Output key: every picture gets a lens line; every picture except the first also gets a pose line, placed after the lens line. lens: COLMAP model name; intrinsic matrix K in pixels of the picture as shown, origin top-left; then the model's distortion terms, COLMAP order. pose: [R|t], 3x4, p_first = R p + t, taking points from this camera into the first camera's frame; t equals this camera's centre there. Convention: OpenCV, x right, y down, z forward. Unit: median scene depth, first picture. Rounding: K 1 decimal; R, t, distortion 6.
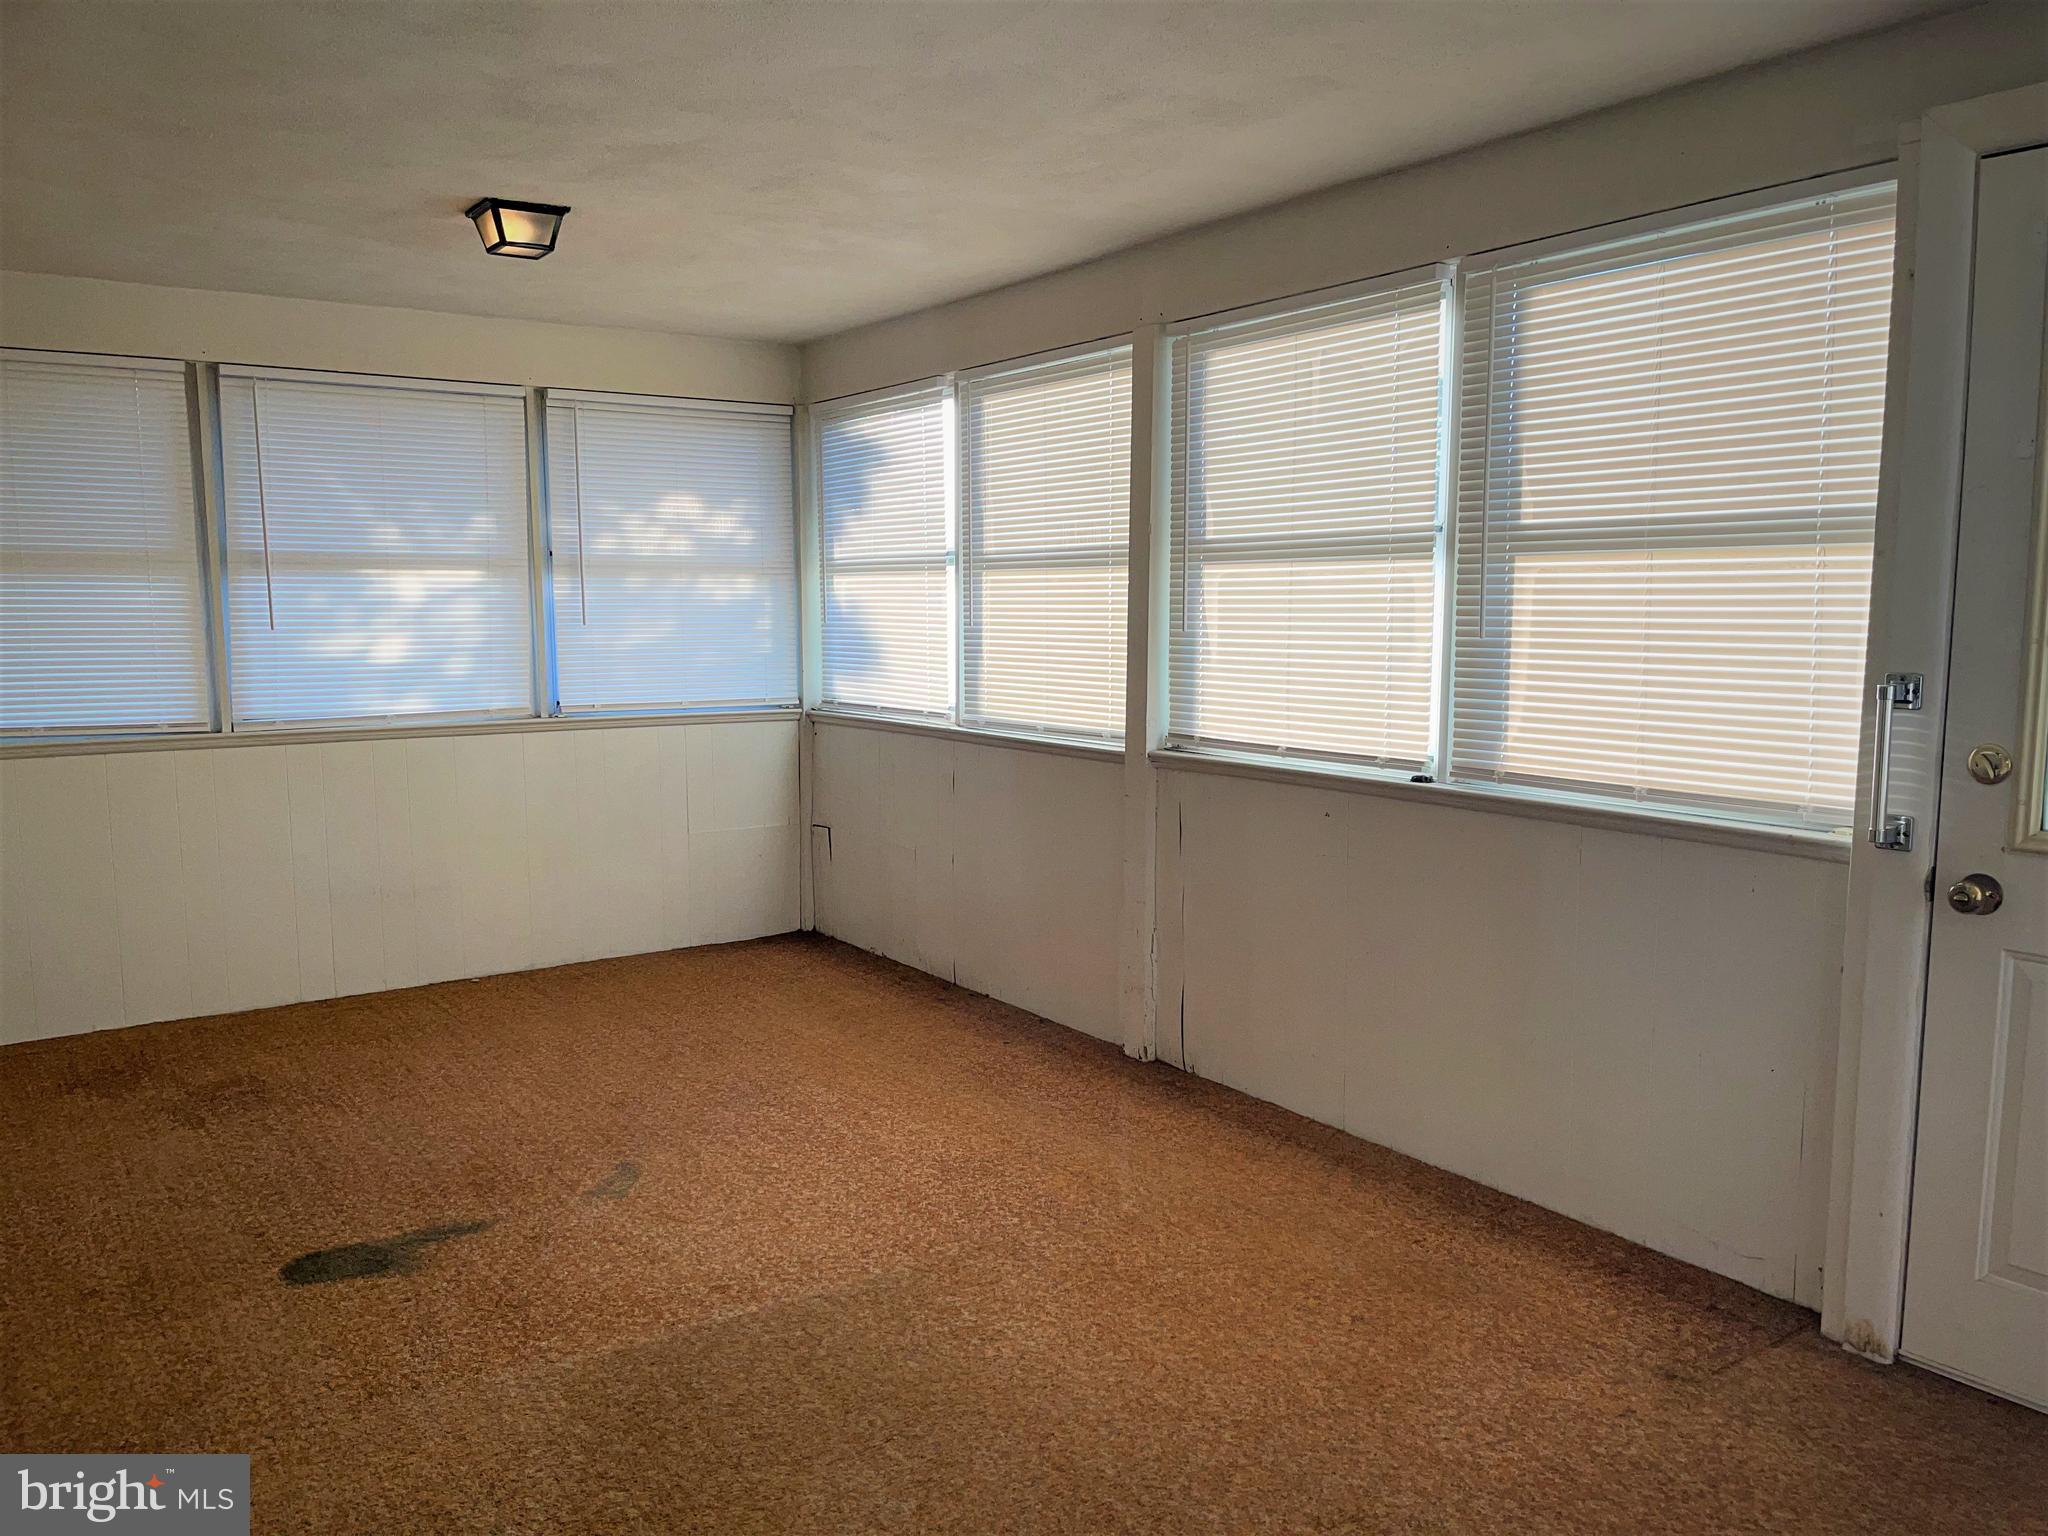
lens RADIAL K [[1559.0, 0, 1015.1], [0, 1559.0, 779.8], [0, 0, 1]] dist [0.036511, -0.075255]
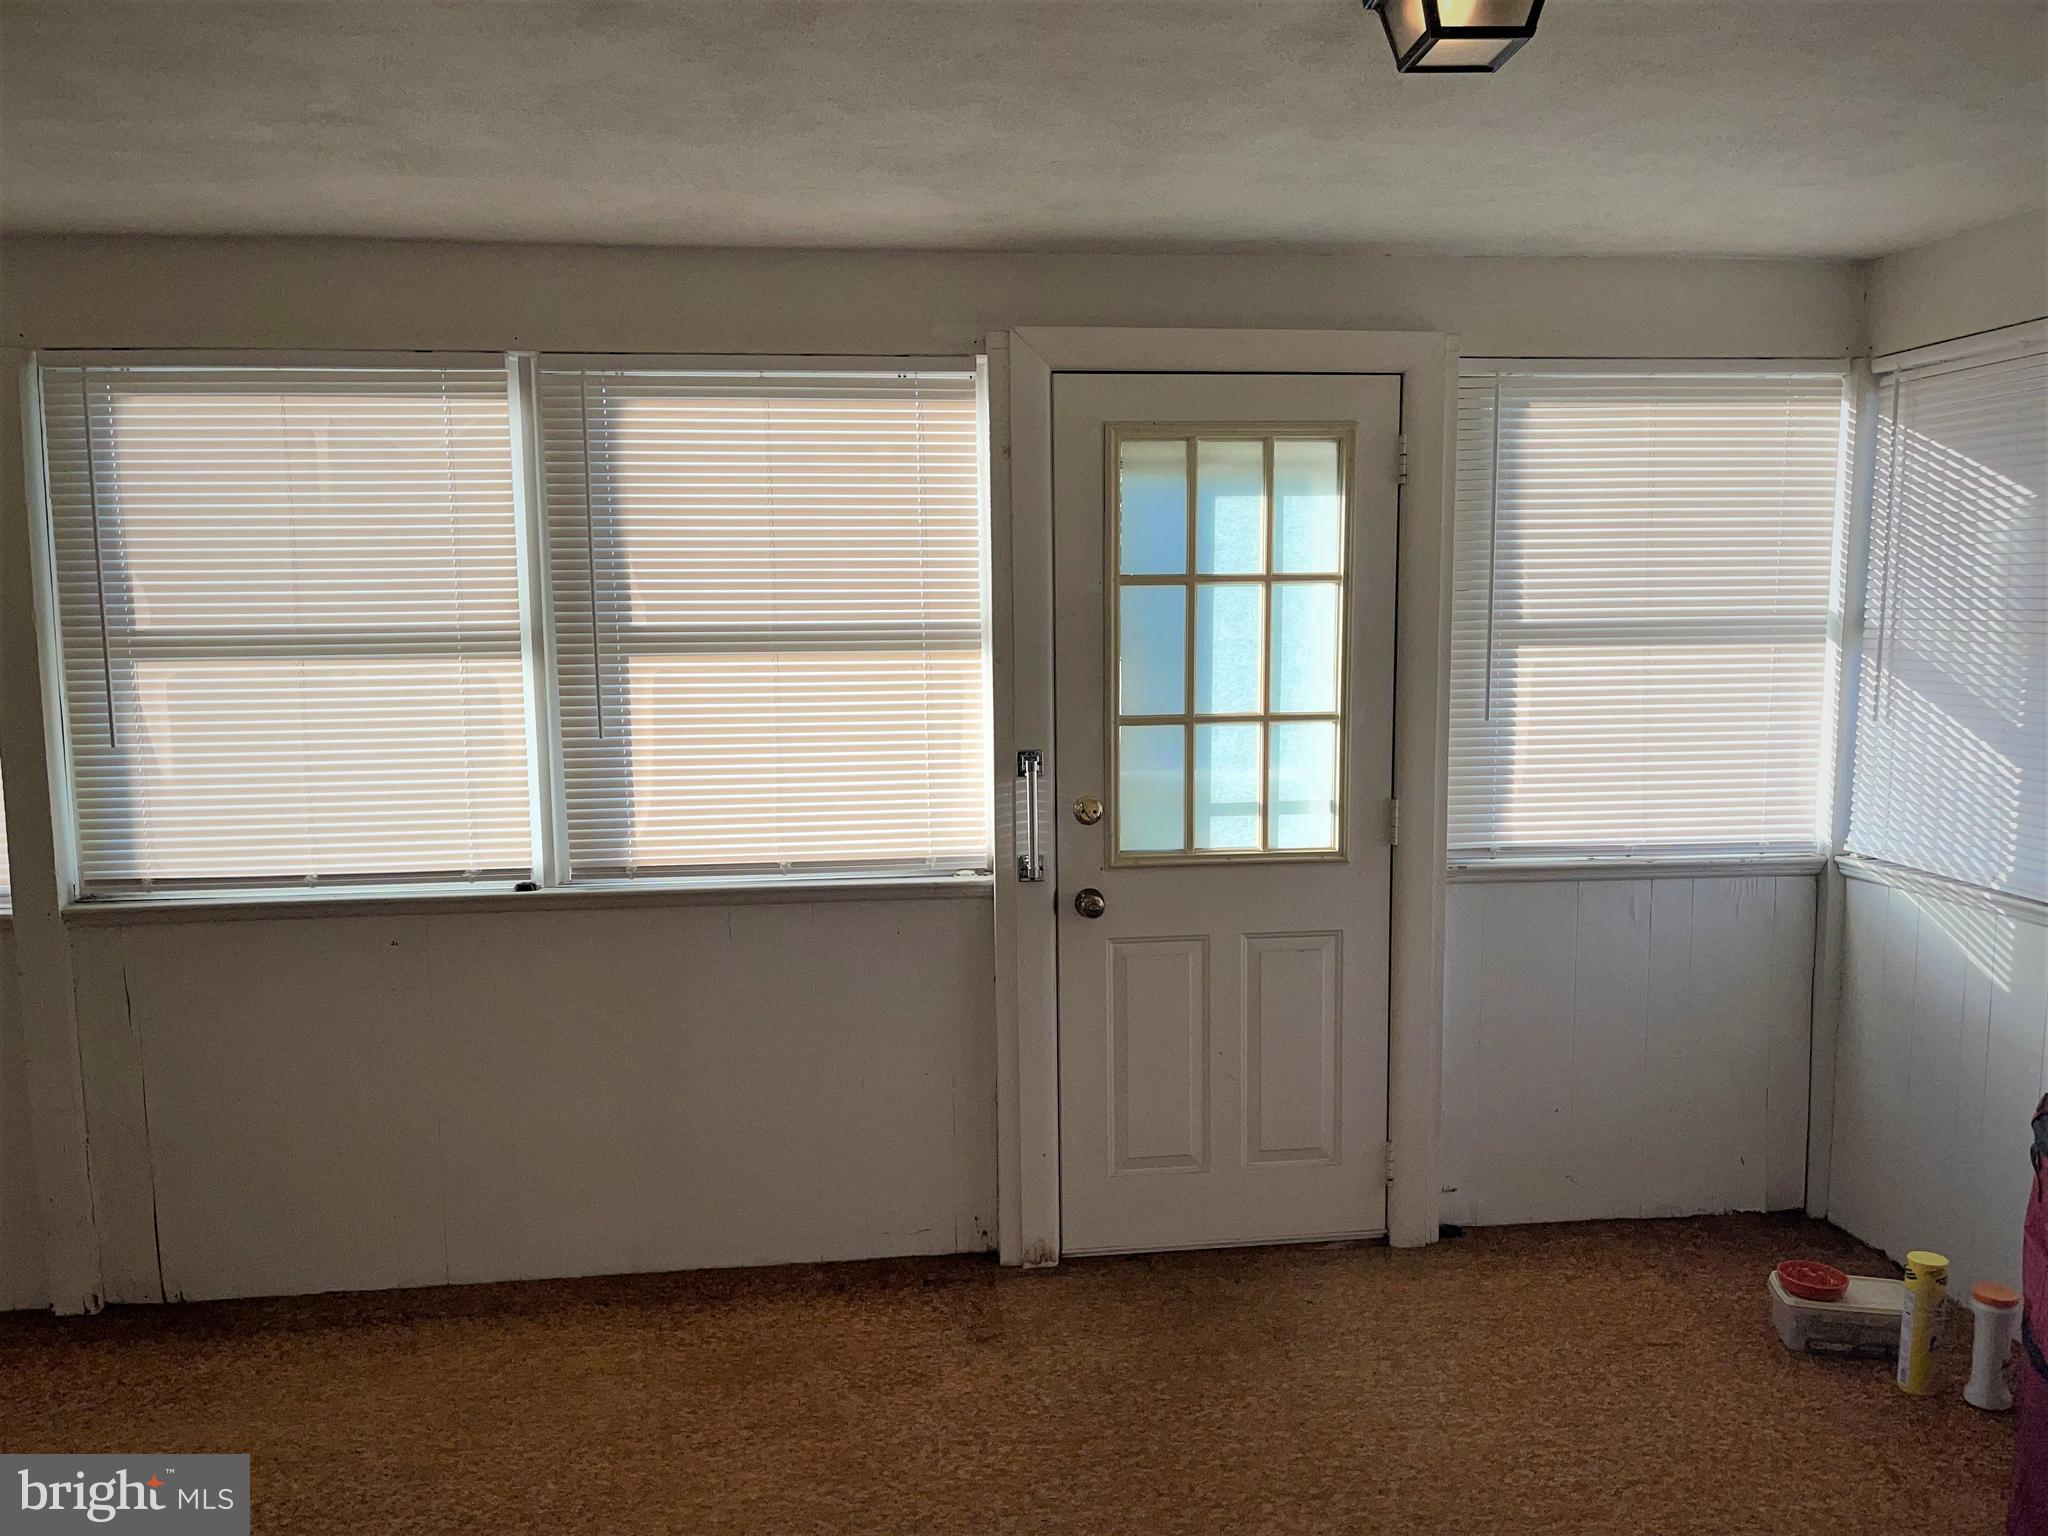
lens RADIAL K [[1559.0, 0, 1015.1], [0, 1559.0, 779.8], [0, 0, 1]] dist [0.036511, -0.075255]
pose [[0.448926, -0.093152, 0.888700, -0.477855], [0.112645, 0.992517, 0.047131, -0.081555], [-0.886440, 0.078949, 0.456060, 0.310040]]
